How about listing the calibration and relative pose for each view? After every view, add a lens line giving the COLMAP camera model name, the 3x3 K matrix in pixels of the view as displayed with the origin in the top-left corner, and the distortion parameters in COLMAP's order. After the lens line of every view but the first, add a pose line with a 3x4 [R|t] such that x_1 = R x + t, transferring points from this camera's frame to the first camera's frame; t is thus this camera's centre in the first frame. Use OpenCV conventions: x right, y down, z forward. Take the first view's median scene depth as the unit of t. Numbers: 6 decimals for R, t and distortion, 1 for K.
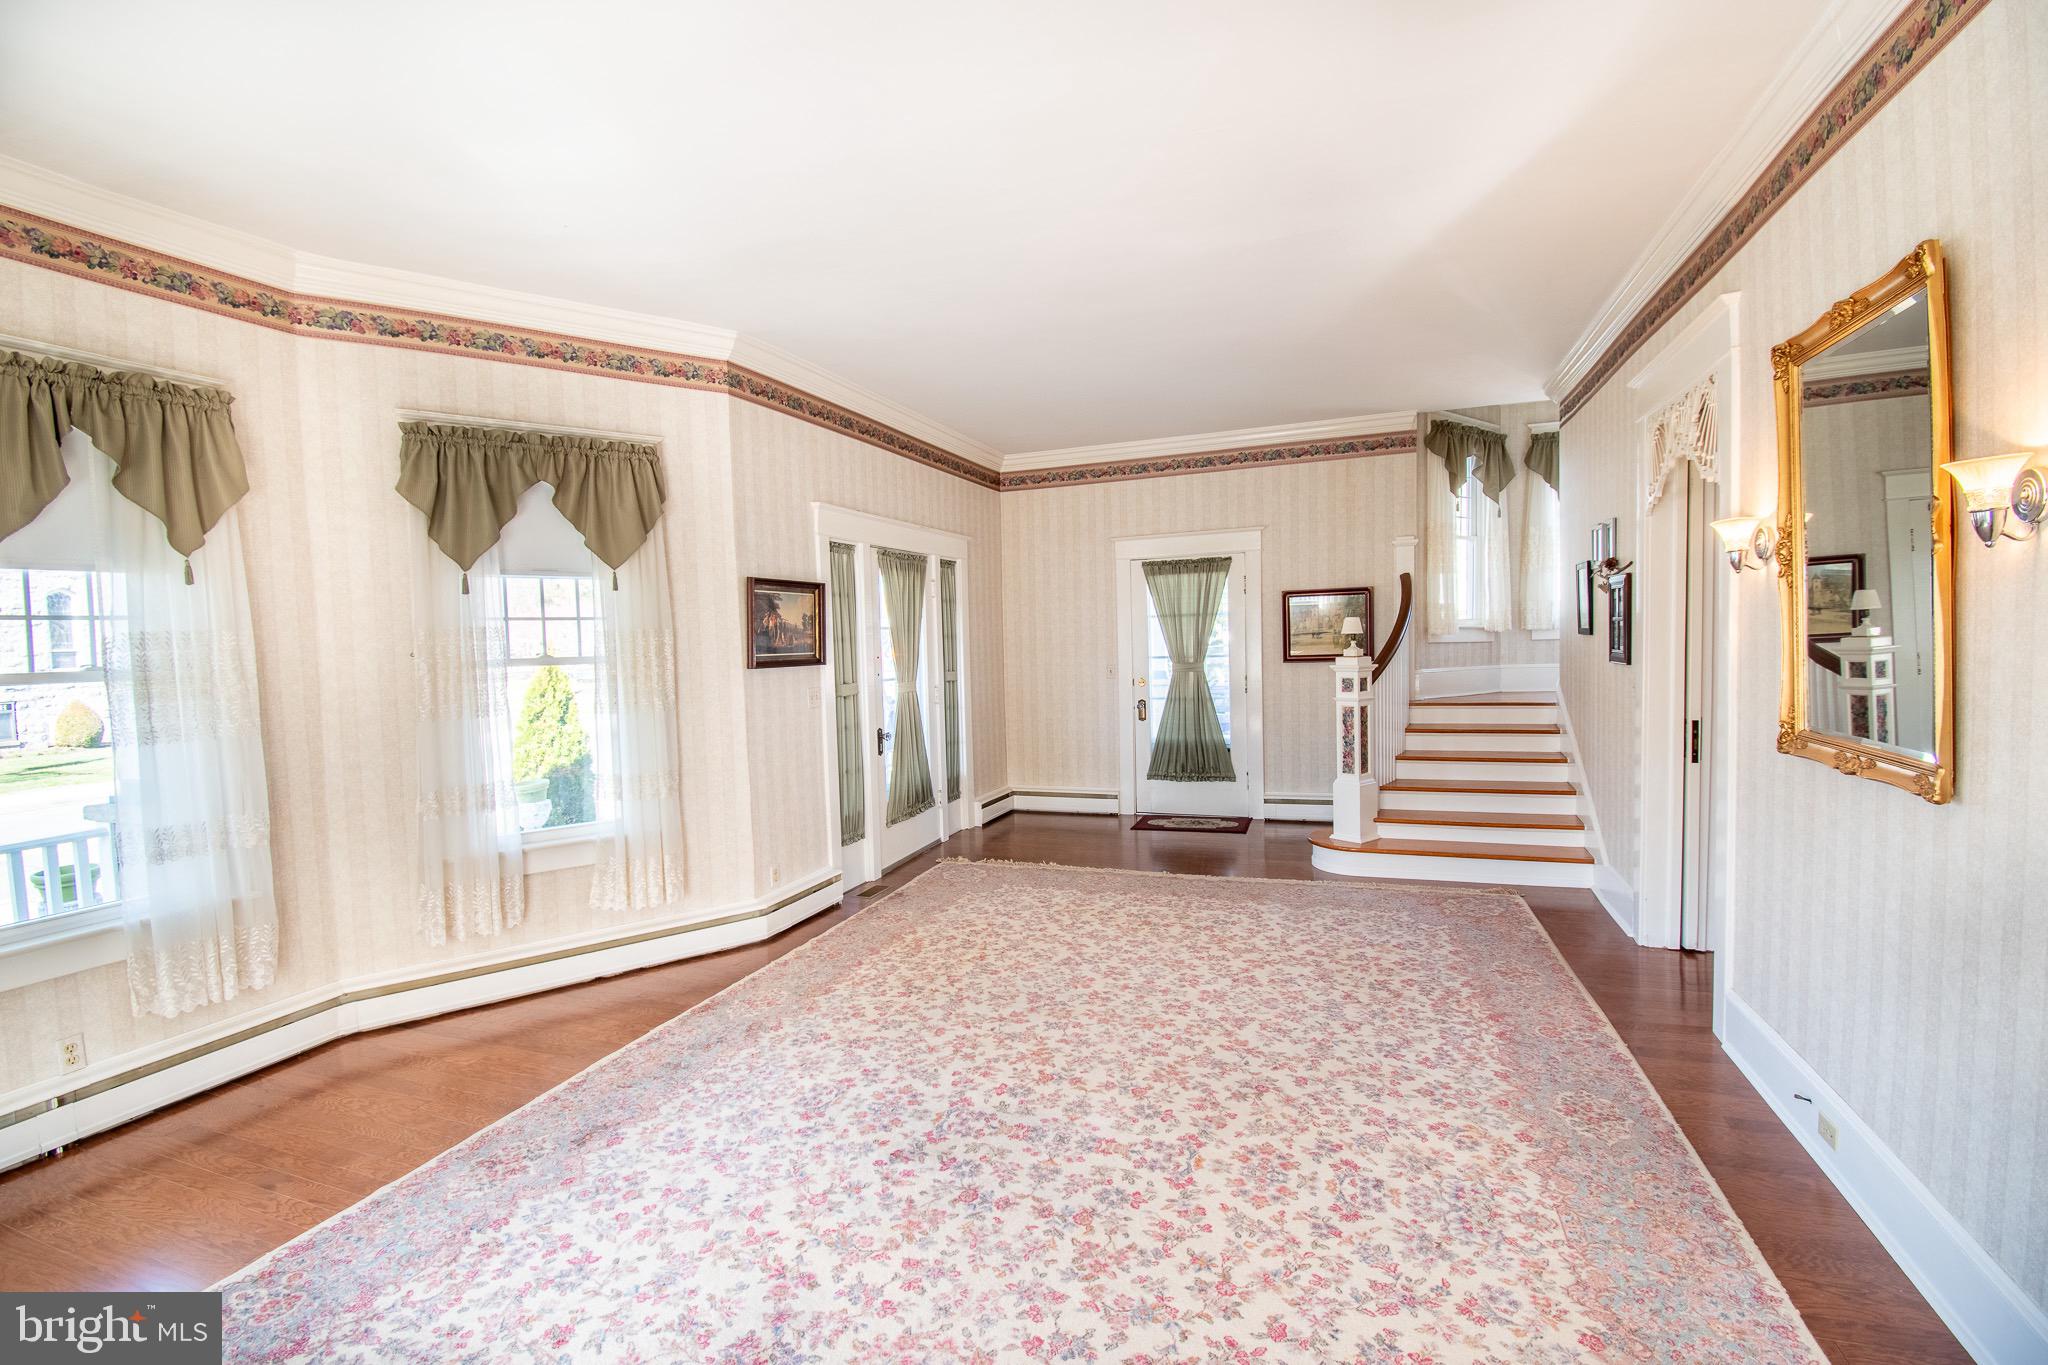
lens RADIAL K [[914.3, 0, 1028.4], [0, 914.3, 672.0], [0, 0, 1]] dist [0.009977, -0.018255]
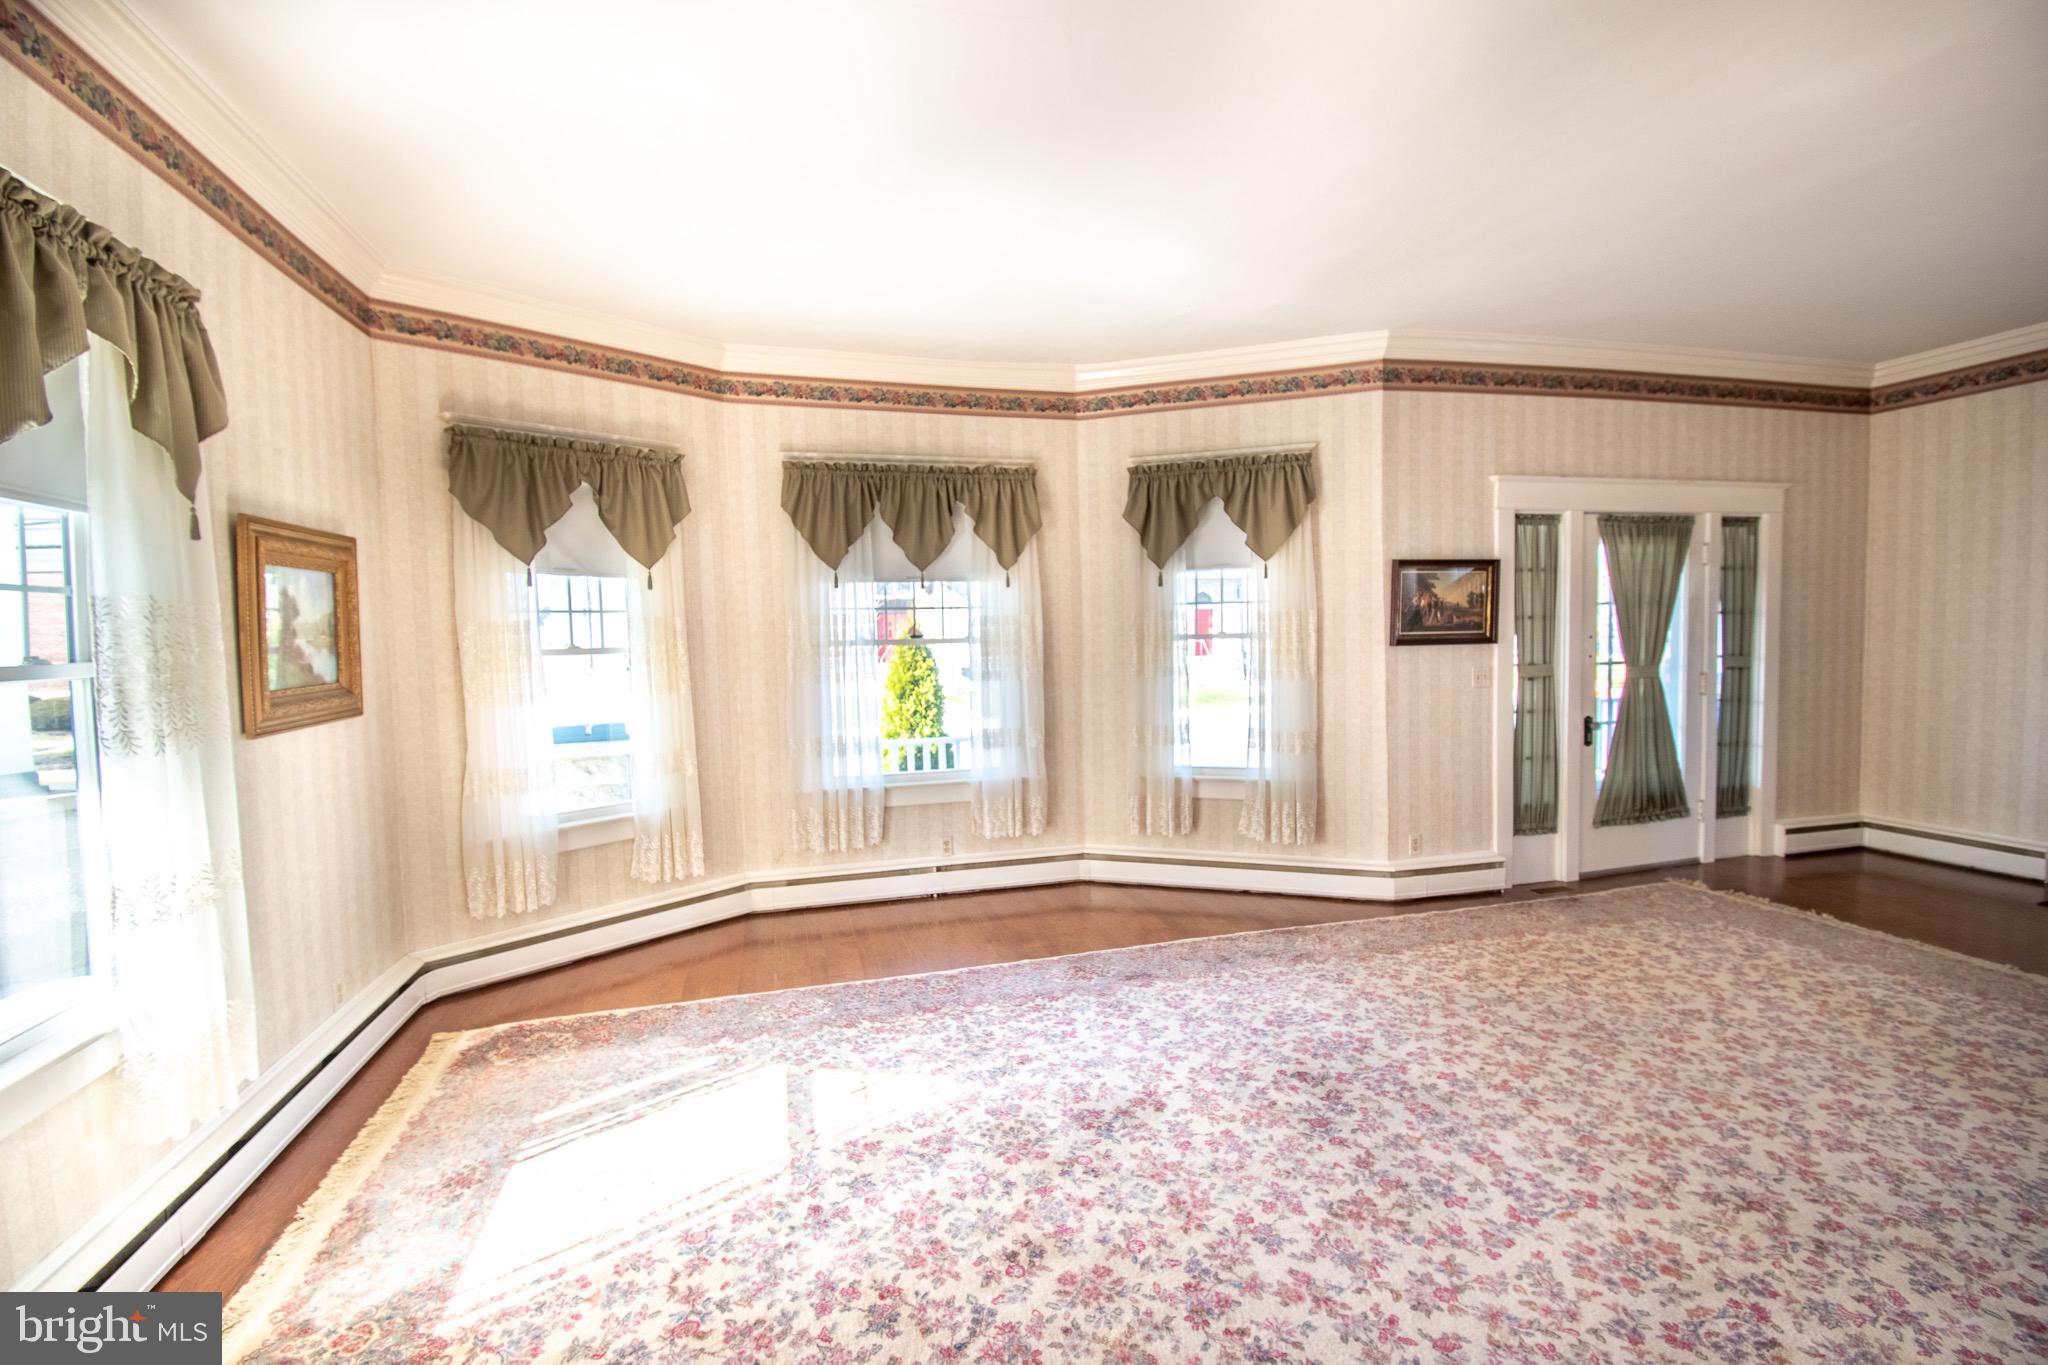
lens RADIAL K [[914.3, 0, 1014.7], [0, 914.3, 669.3], [0, 0, 1]] dist [0.009977, -0.018255]
pose [[0.566906, 0.047393, -0.822418, 0.372262], [-0.024793, 0.998873, 0.040472, -0.010158], [0.823409, -0.002553, 0.567442, 0.037115]]
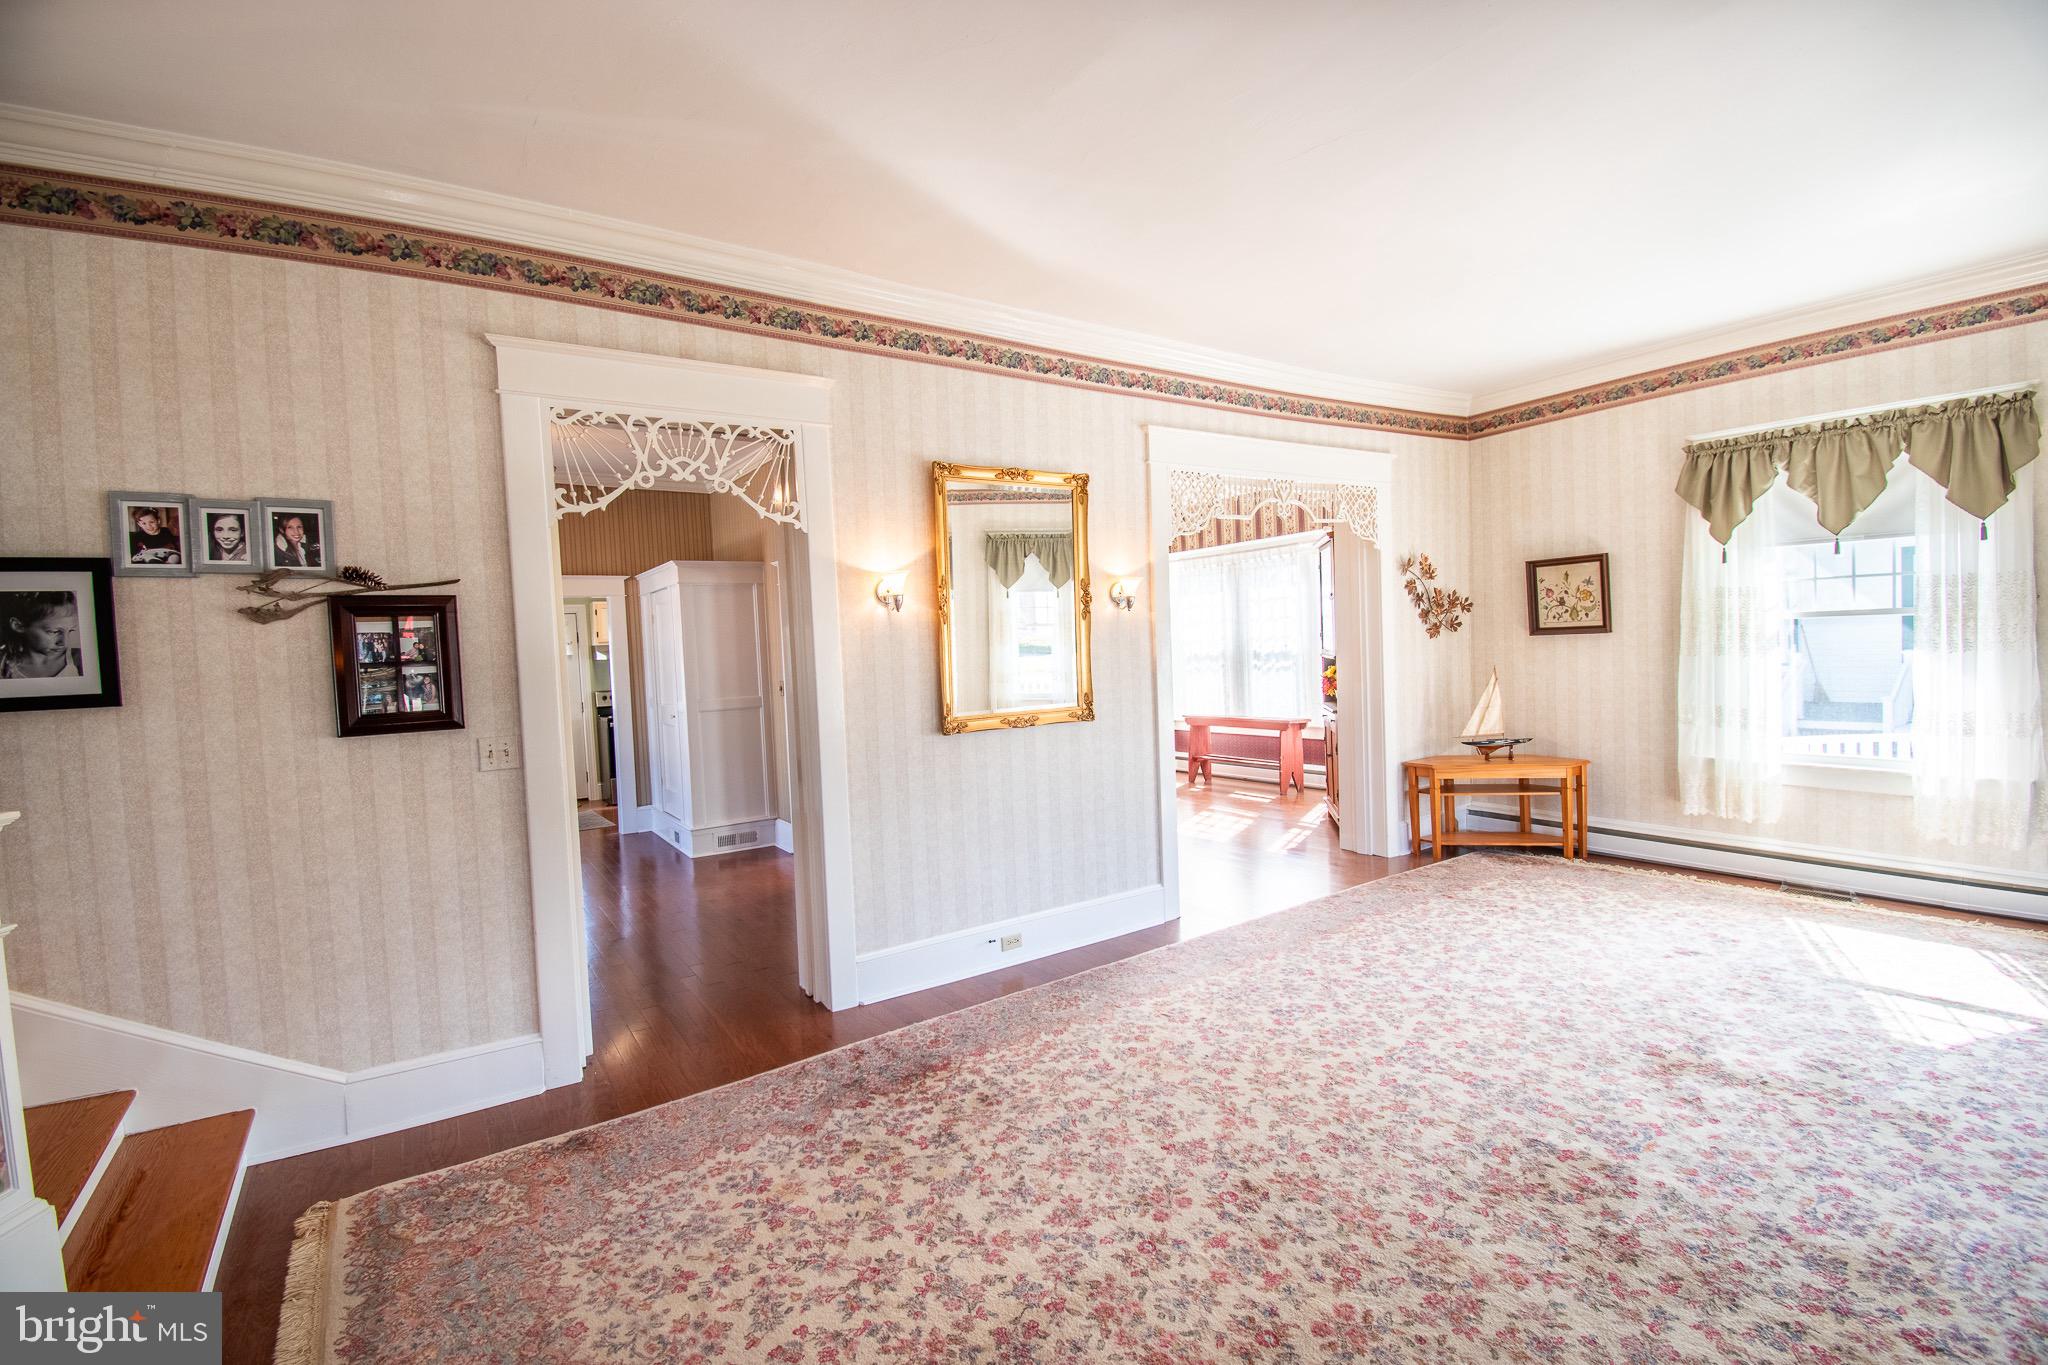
lens RADIAL K [[914.3, 0, 1028.6], [0, 914.3, 685.3], [0, 0, 1]] dist [0.009977, -0.018255]
pose [[-0.810678, 0.034037, 0.584502, -0.099019], [0.088722, 0.993922, 0.065175, -0.048999], [-0.578731, 0.104694, -0.808771, 1.417995]]
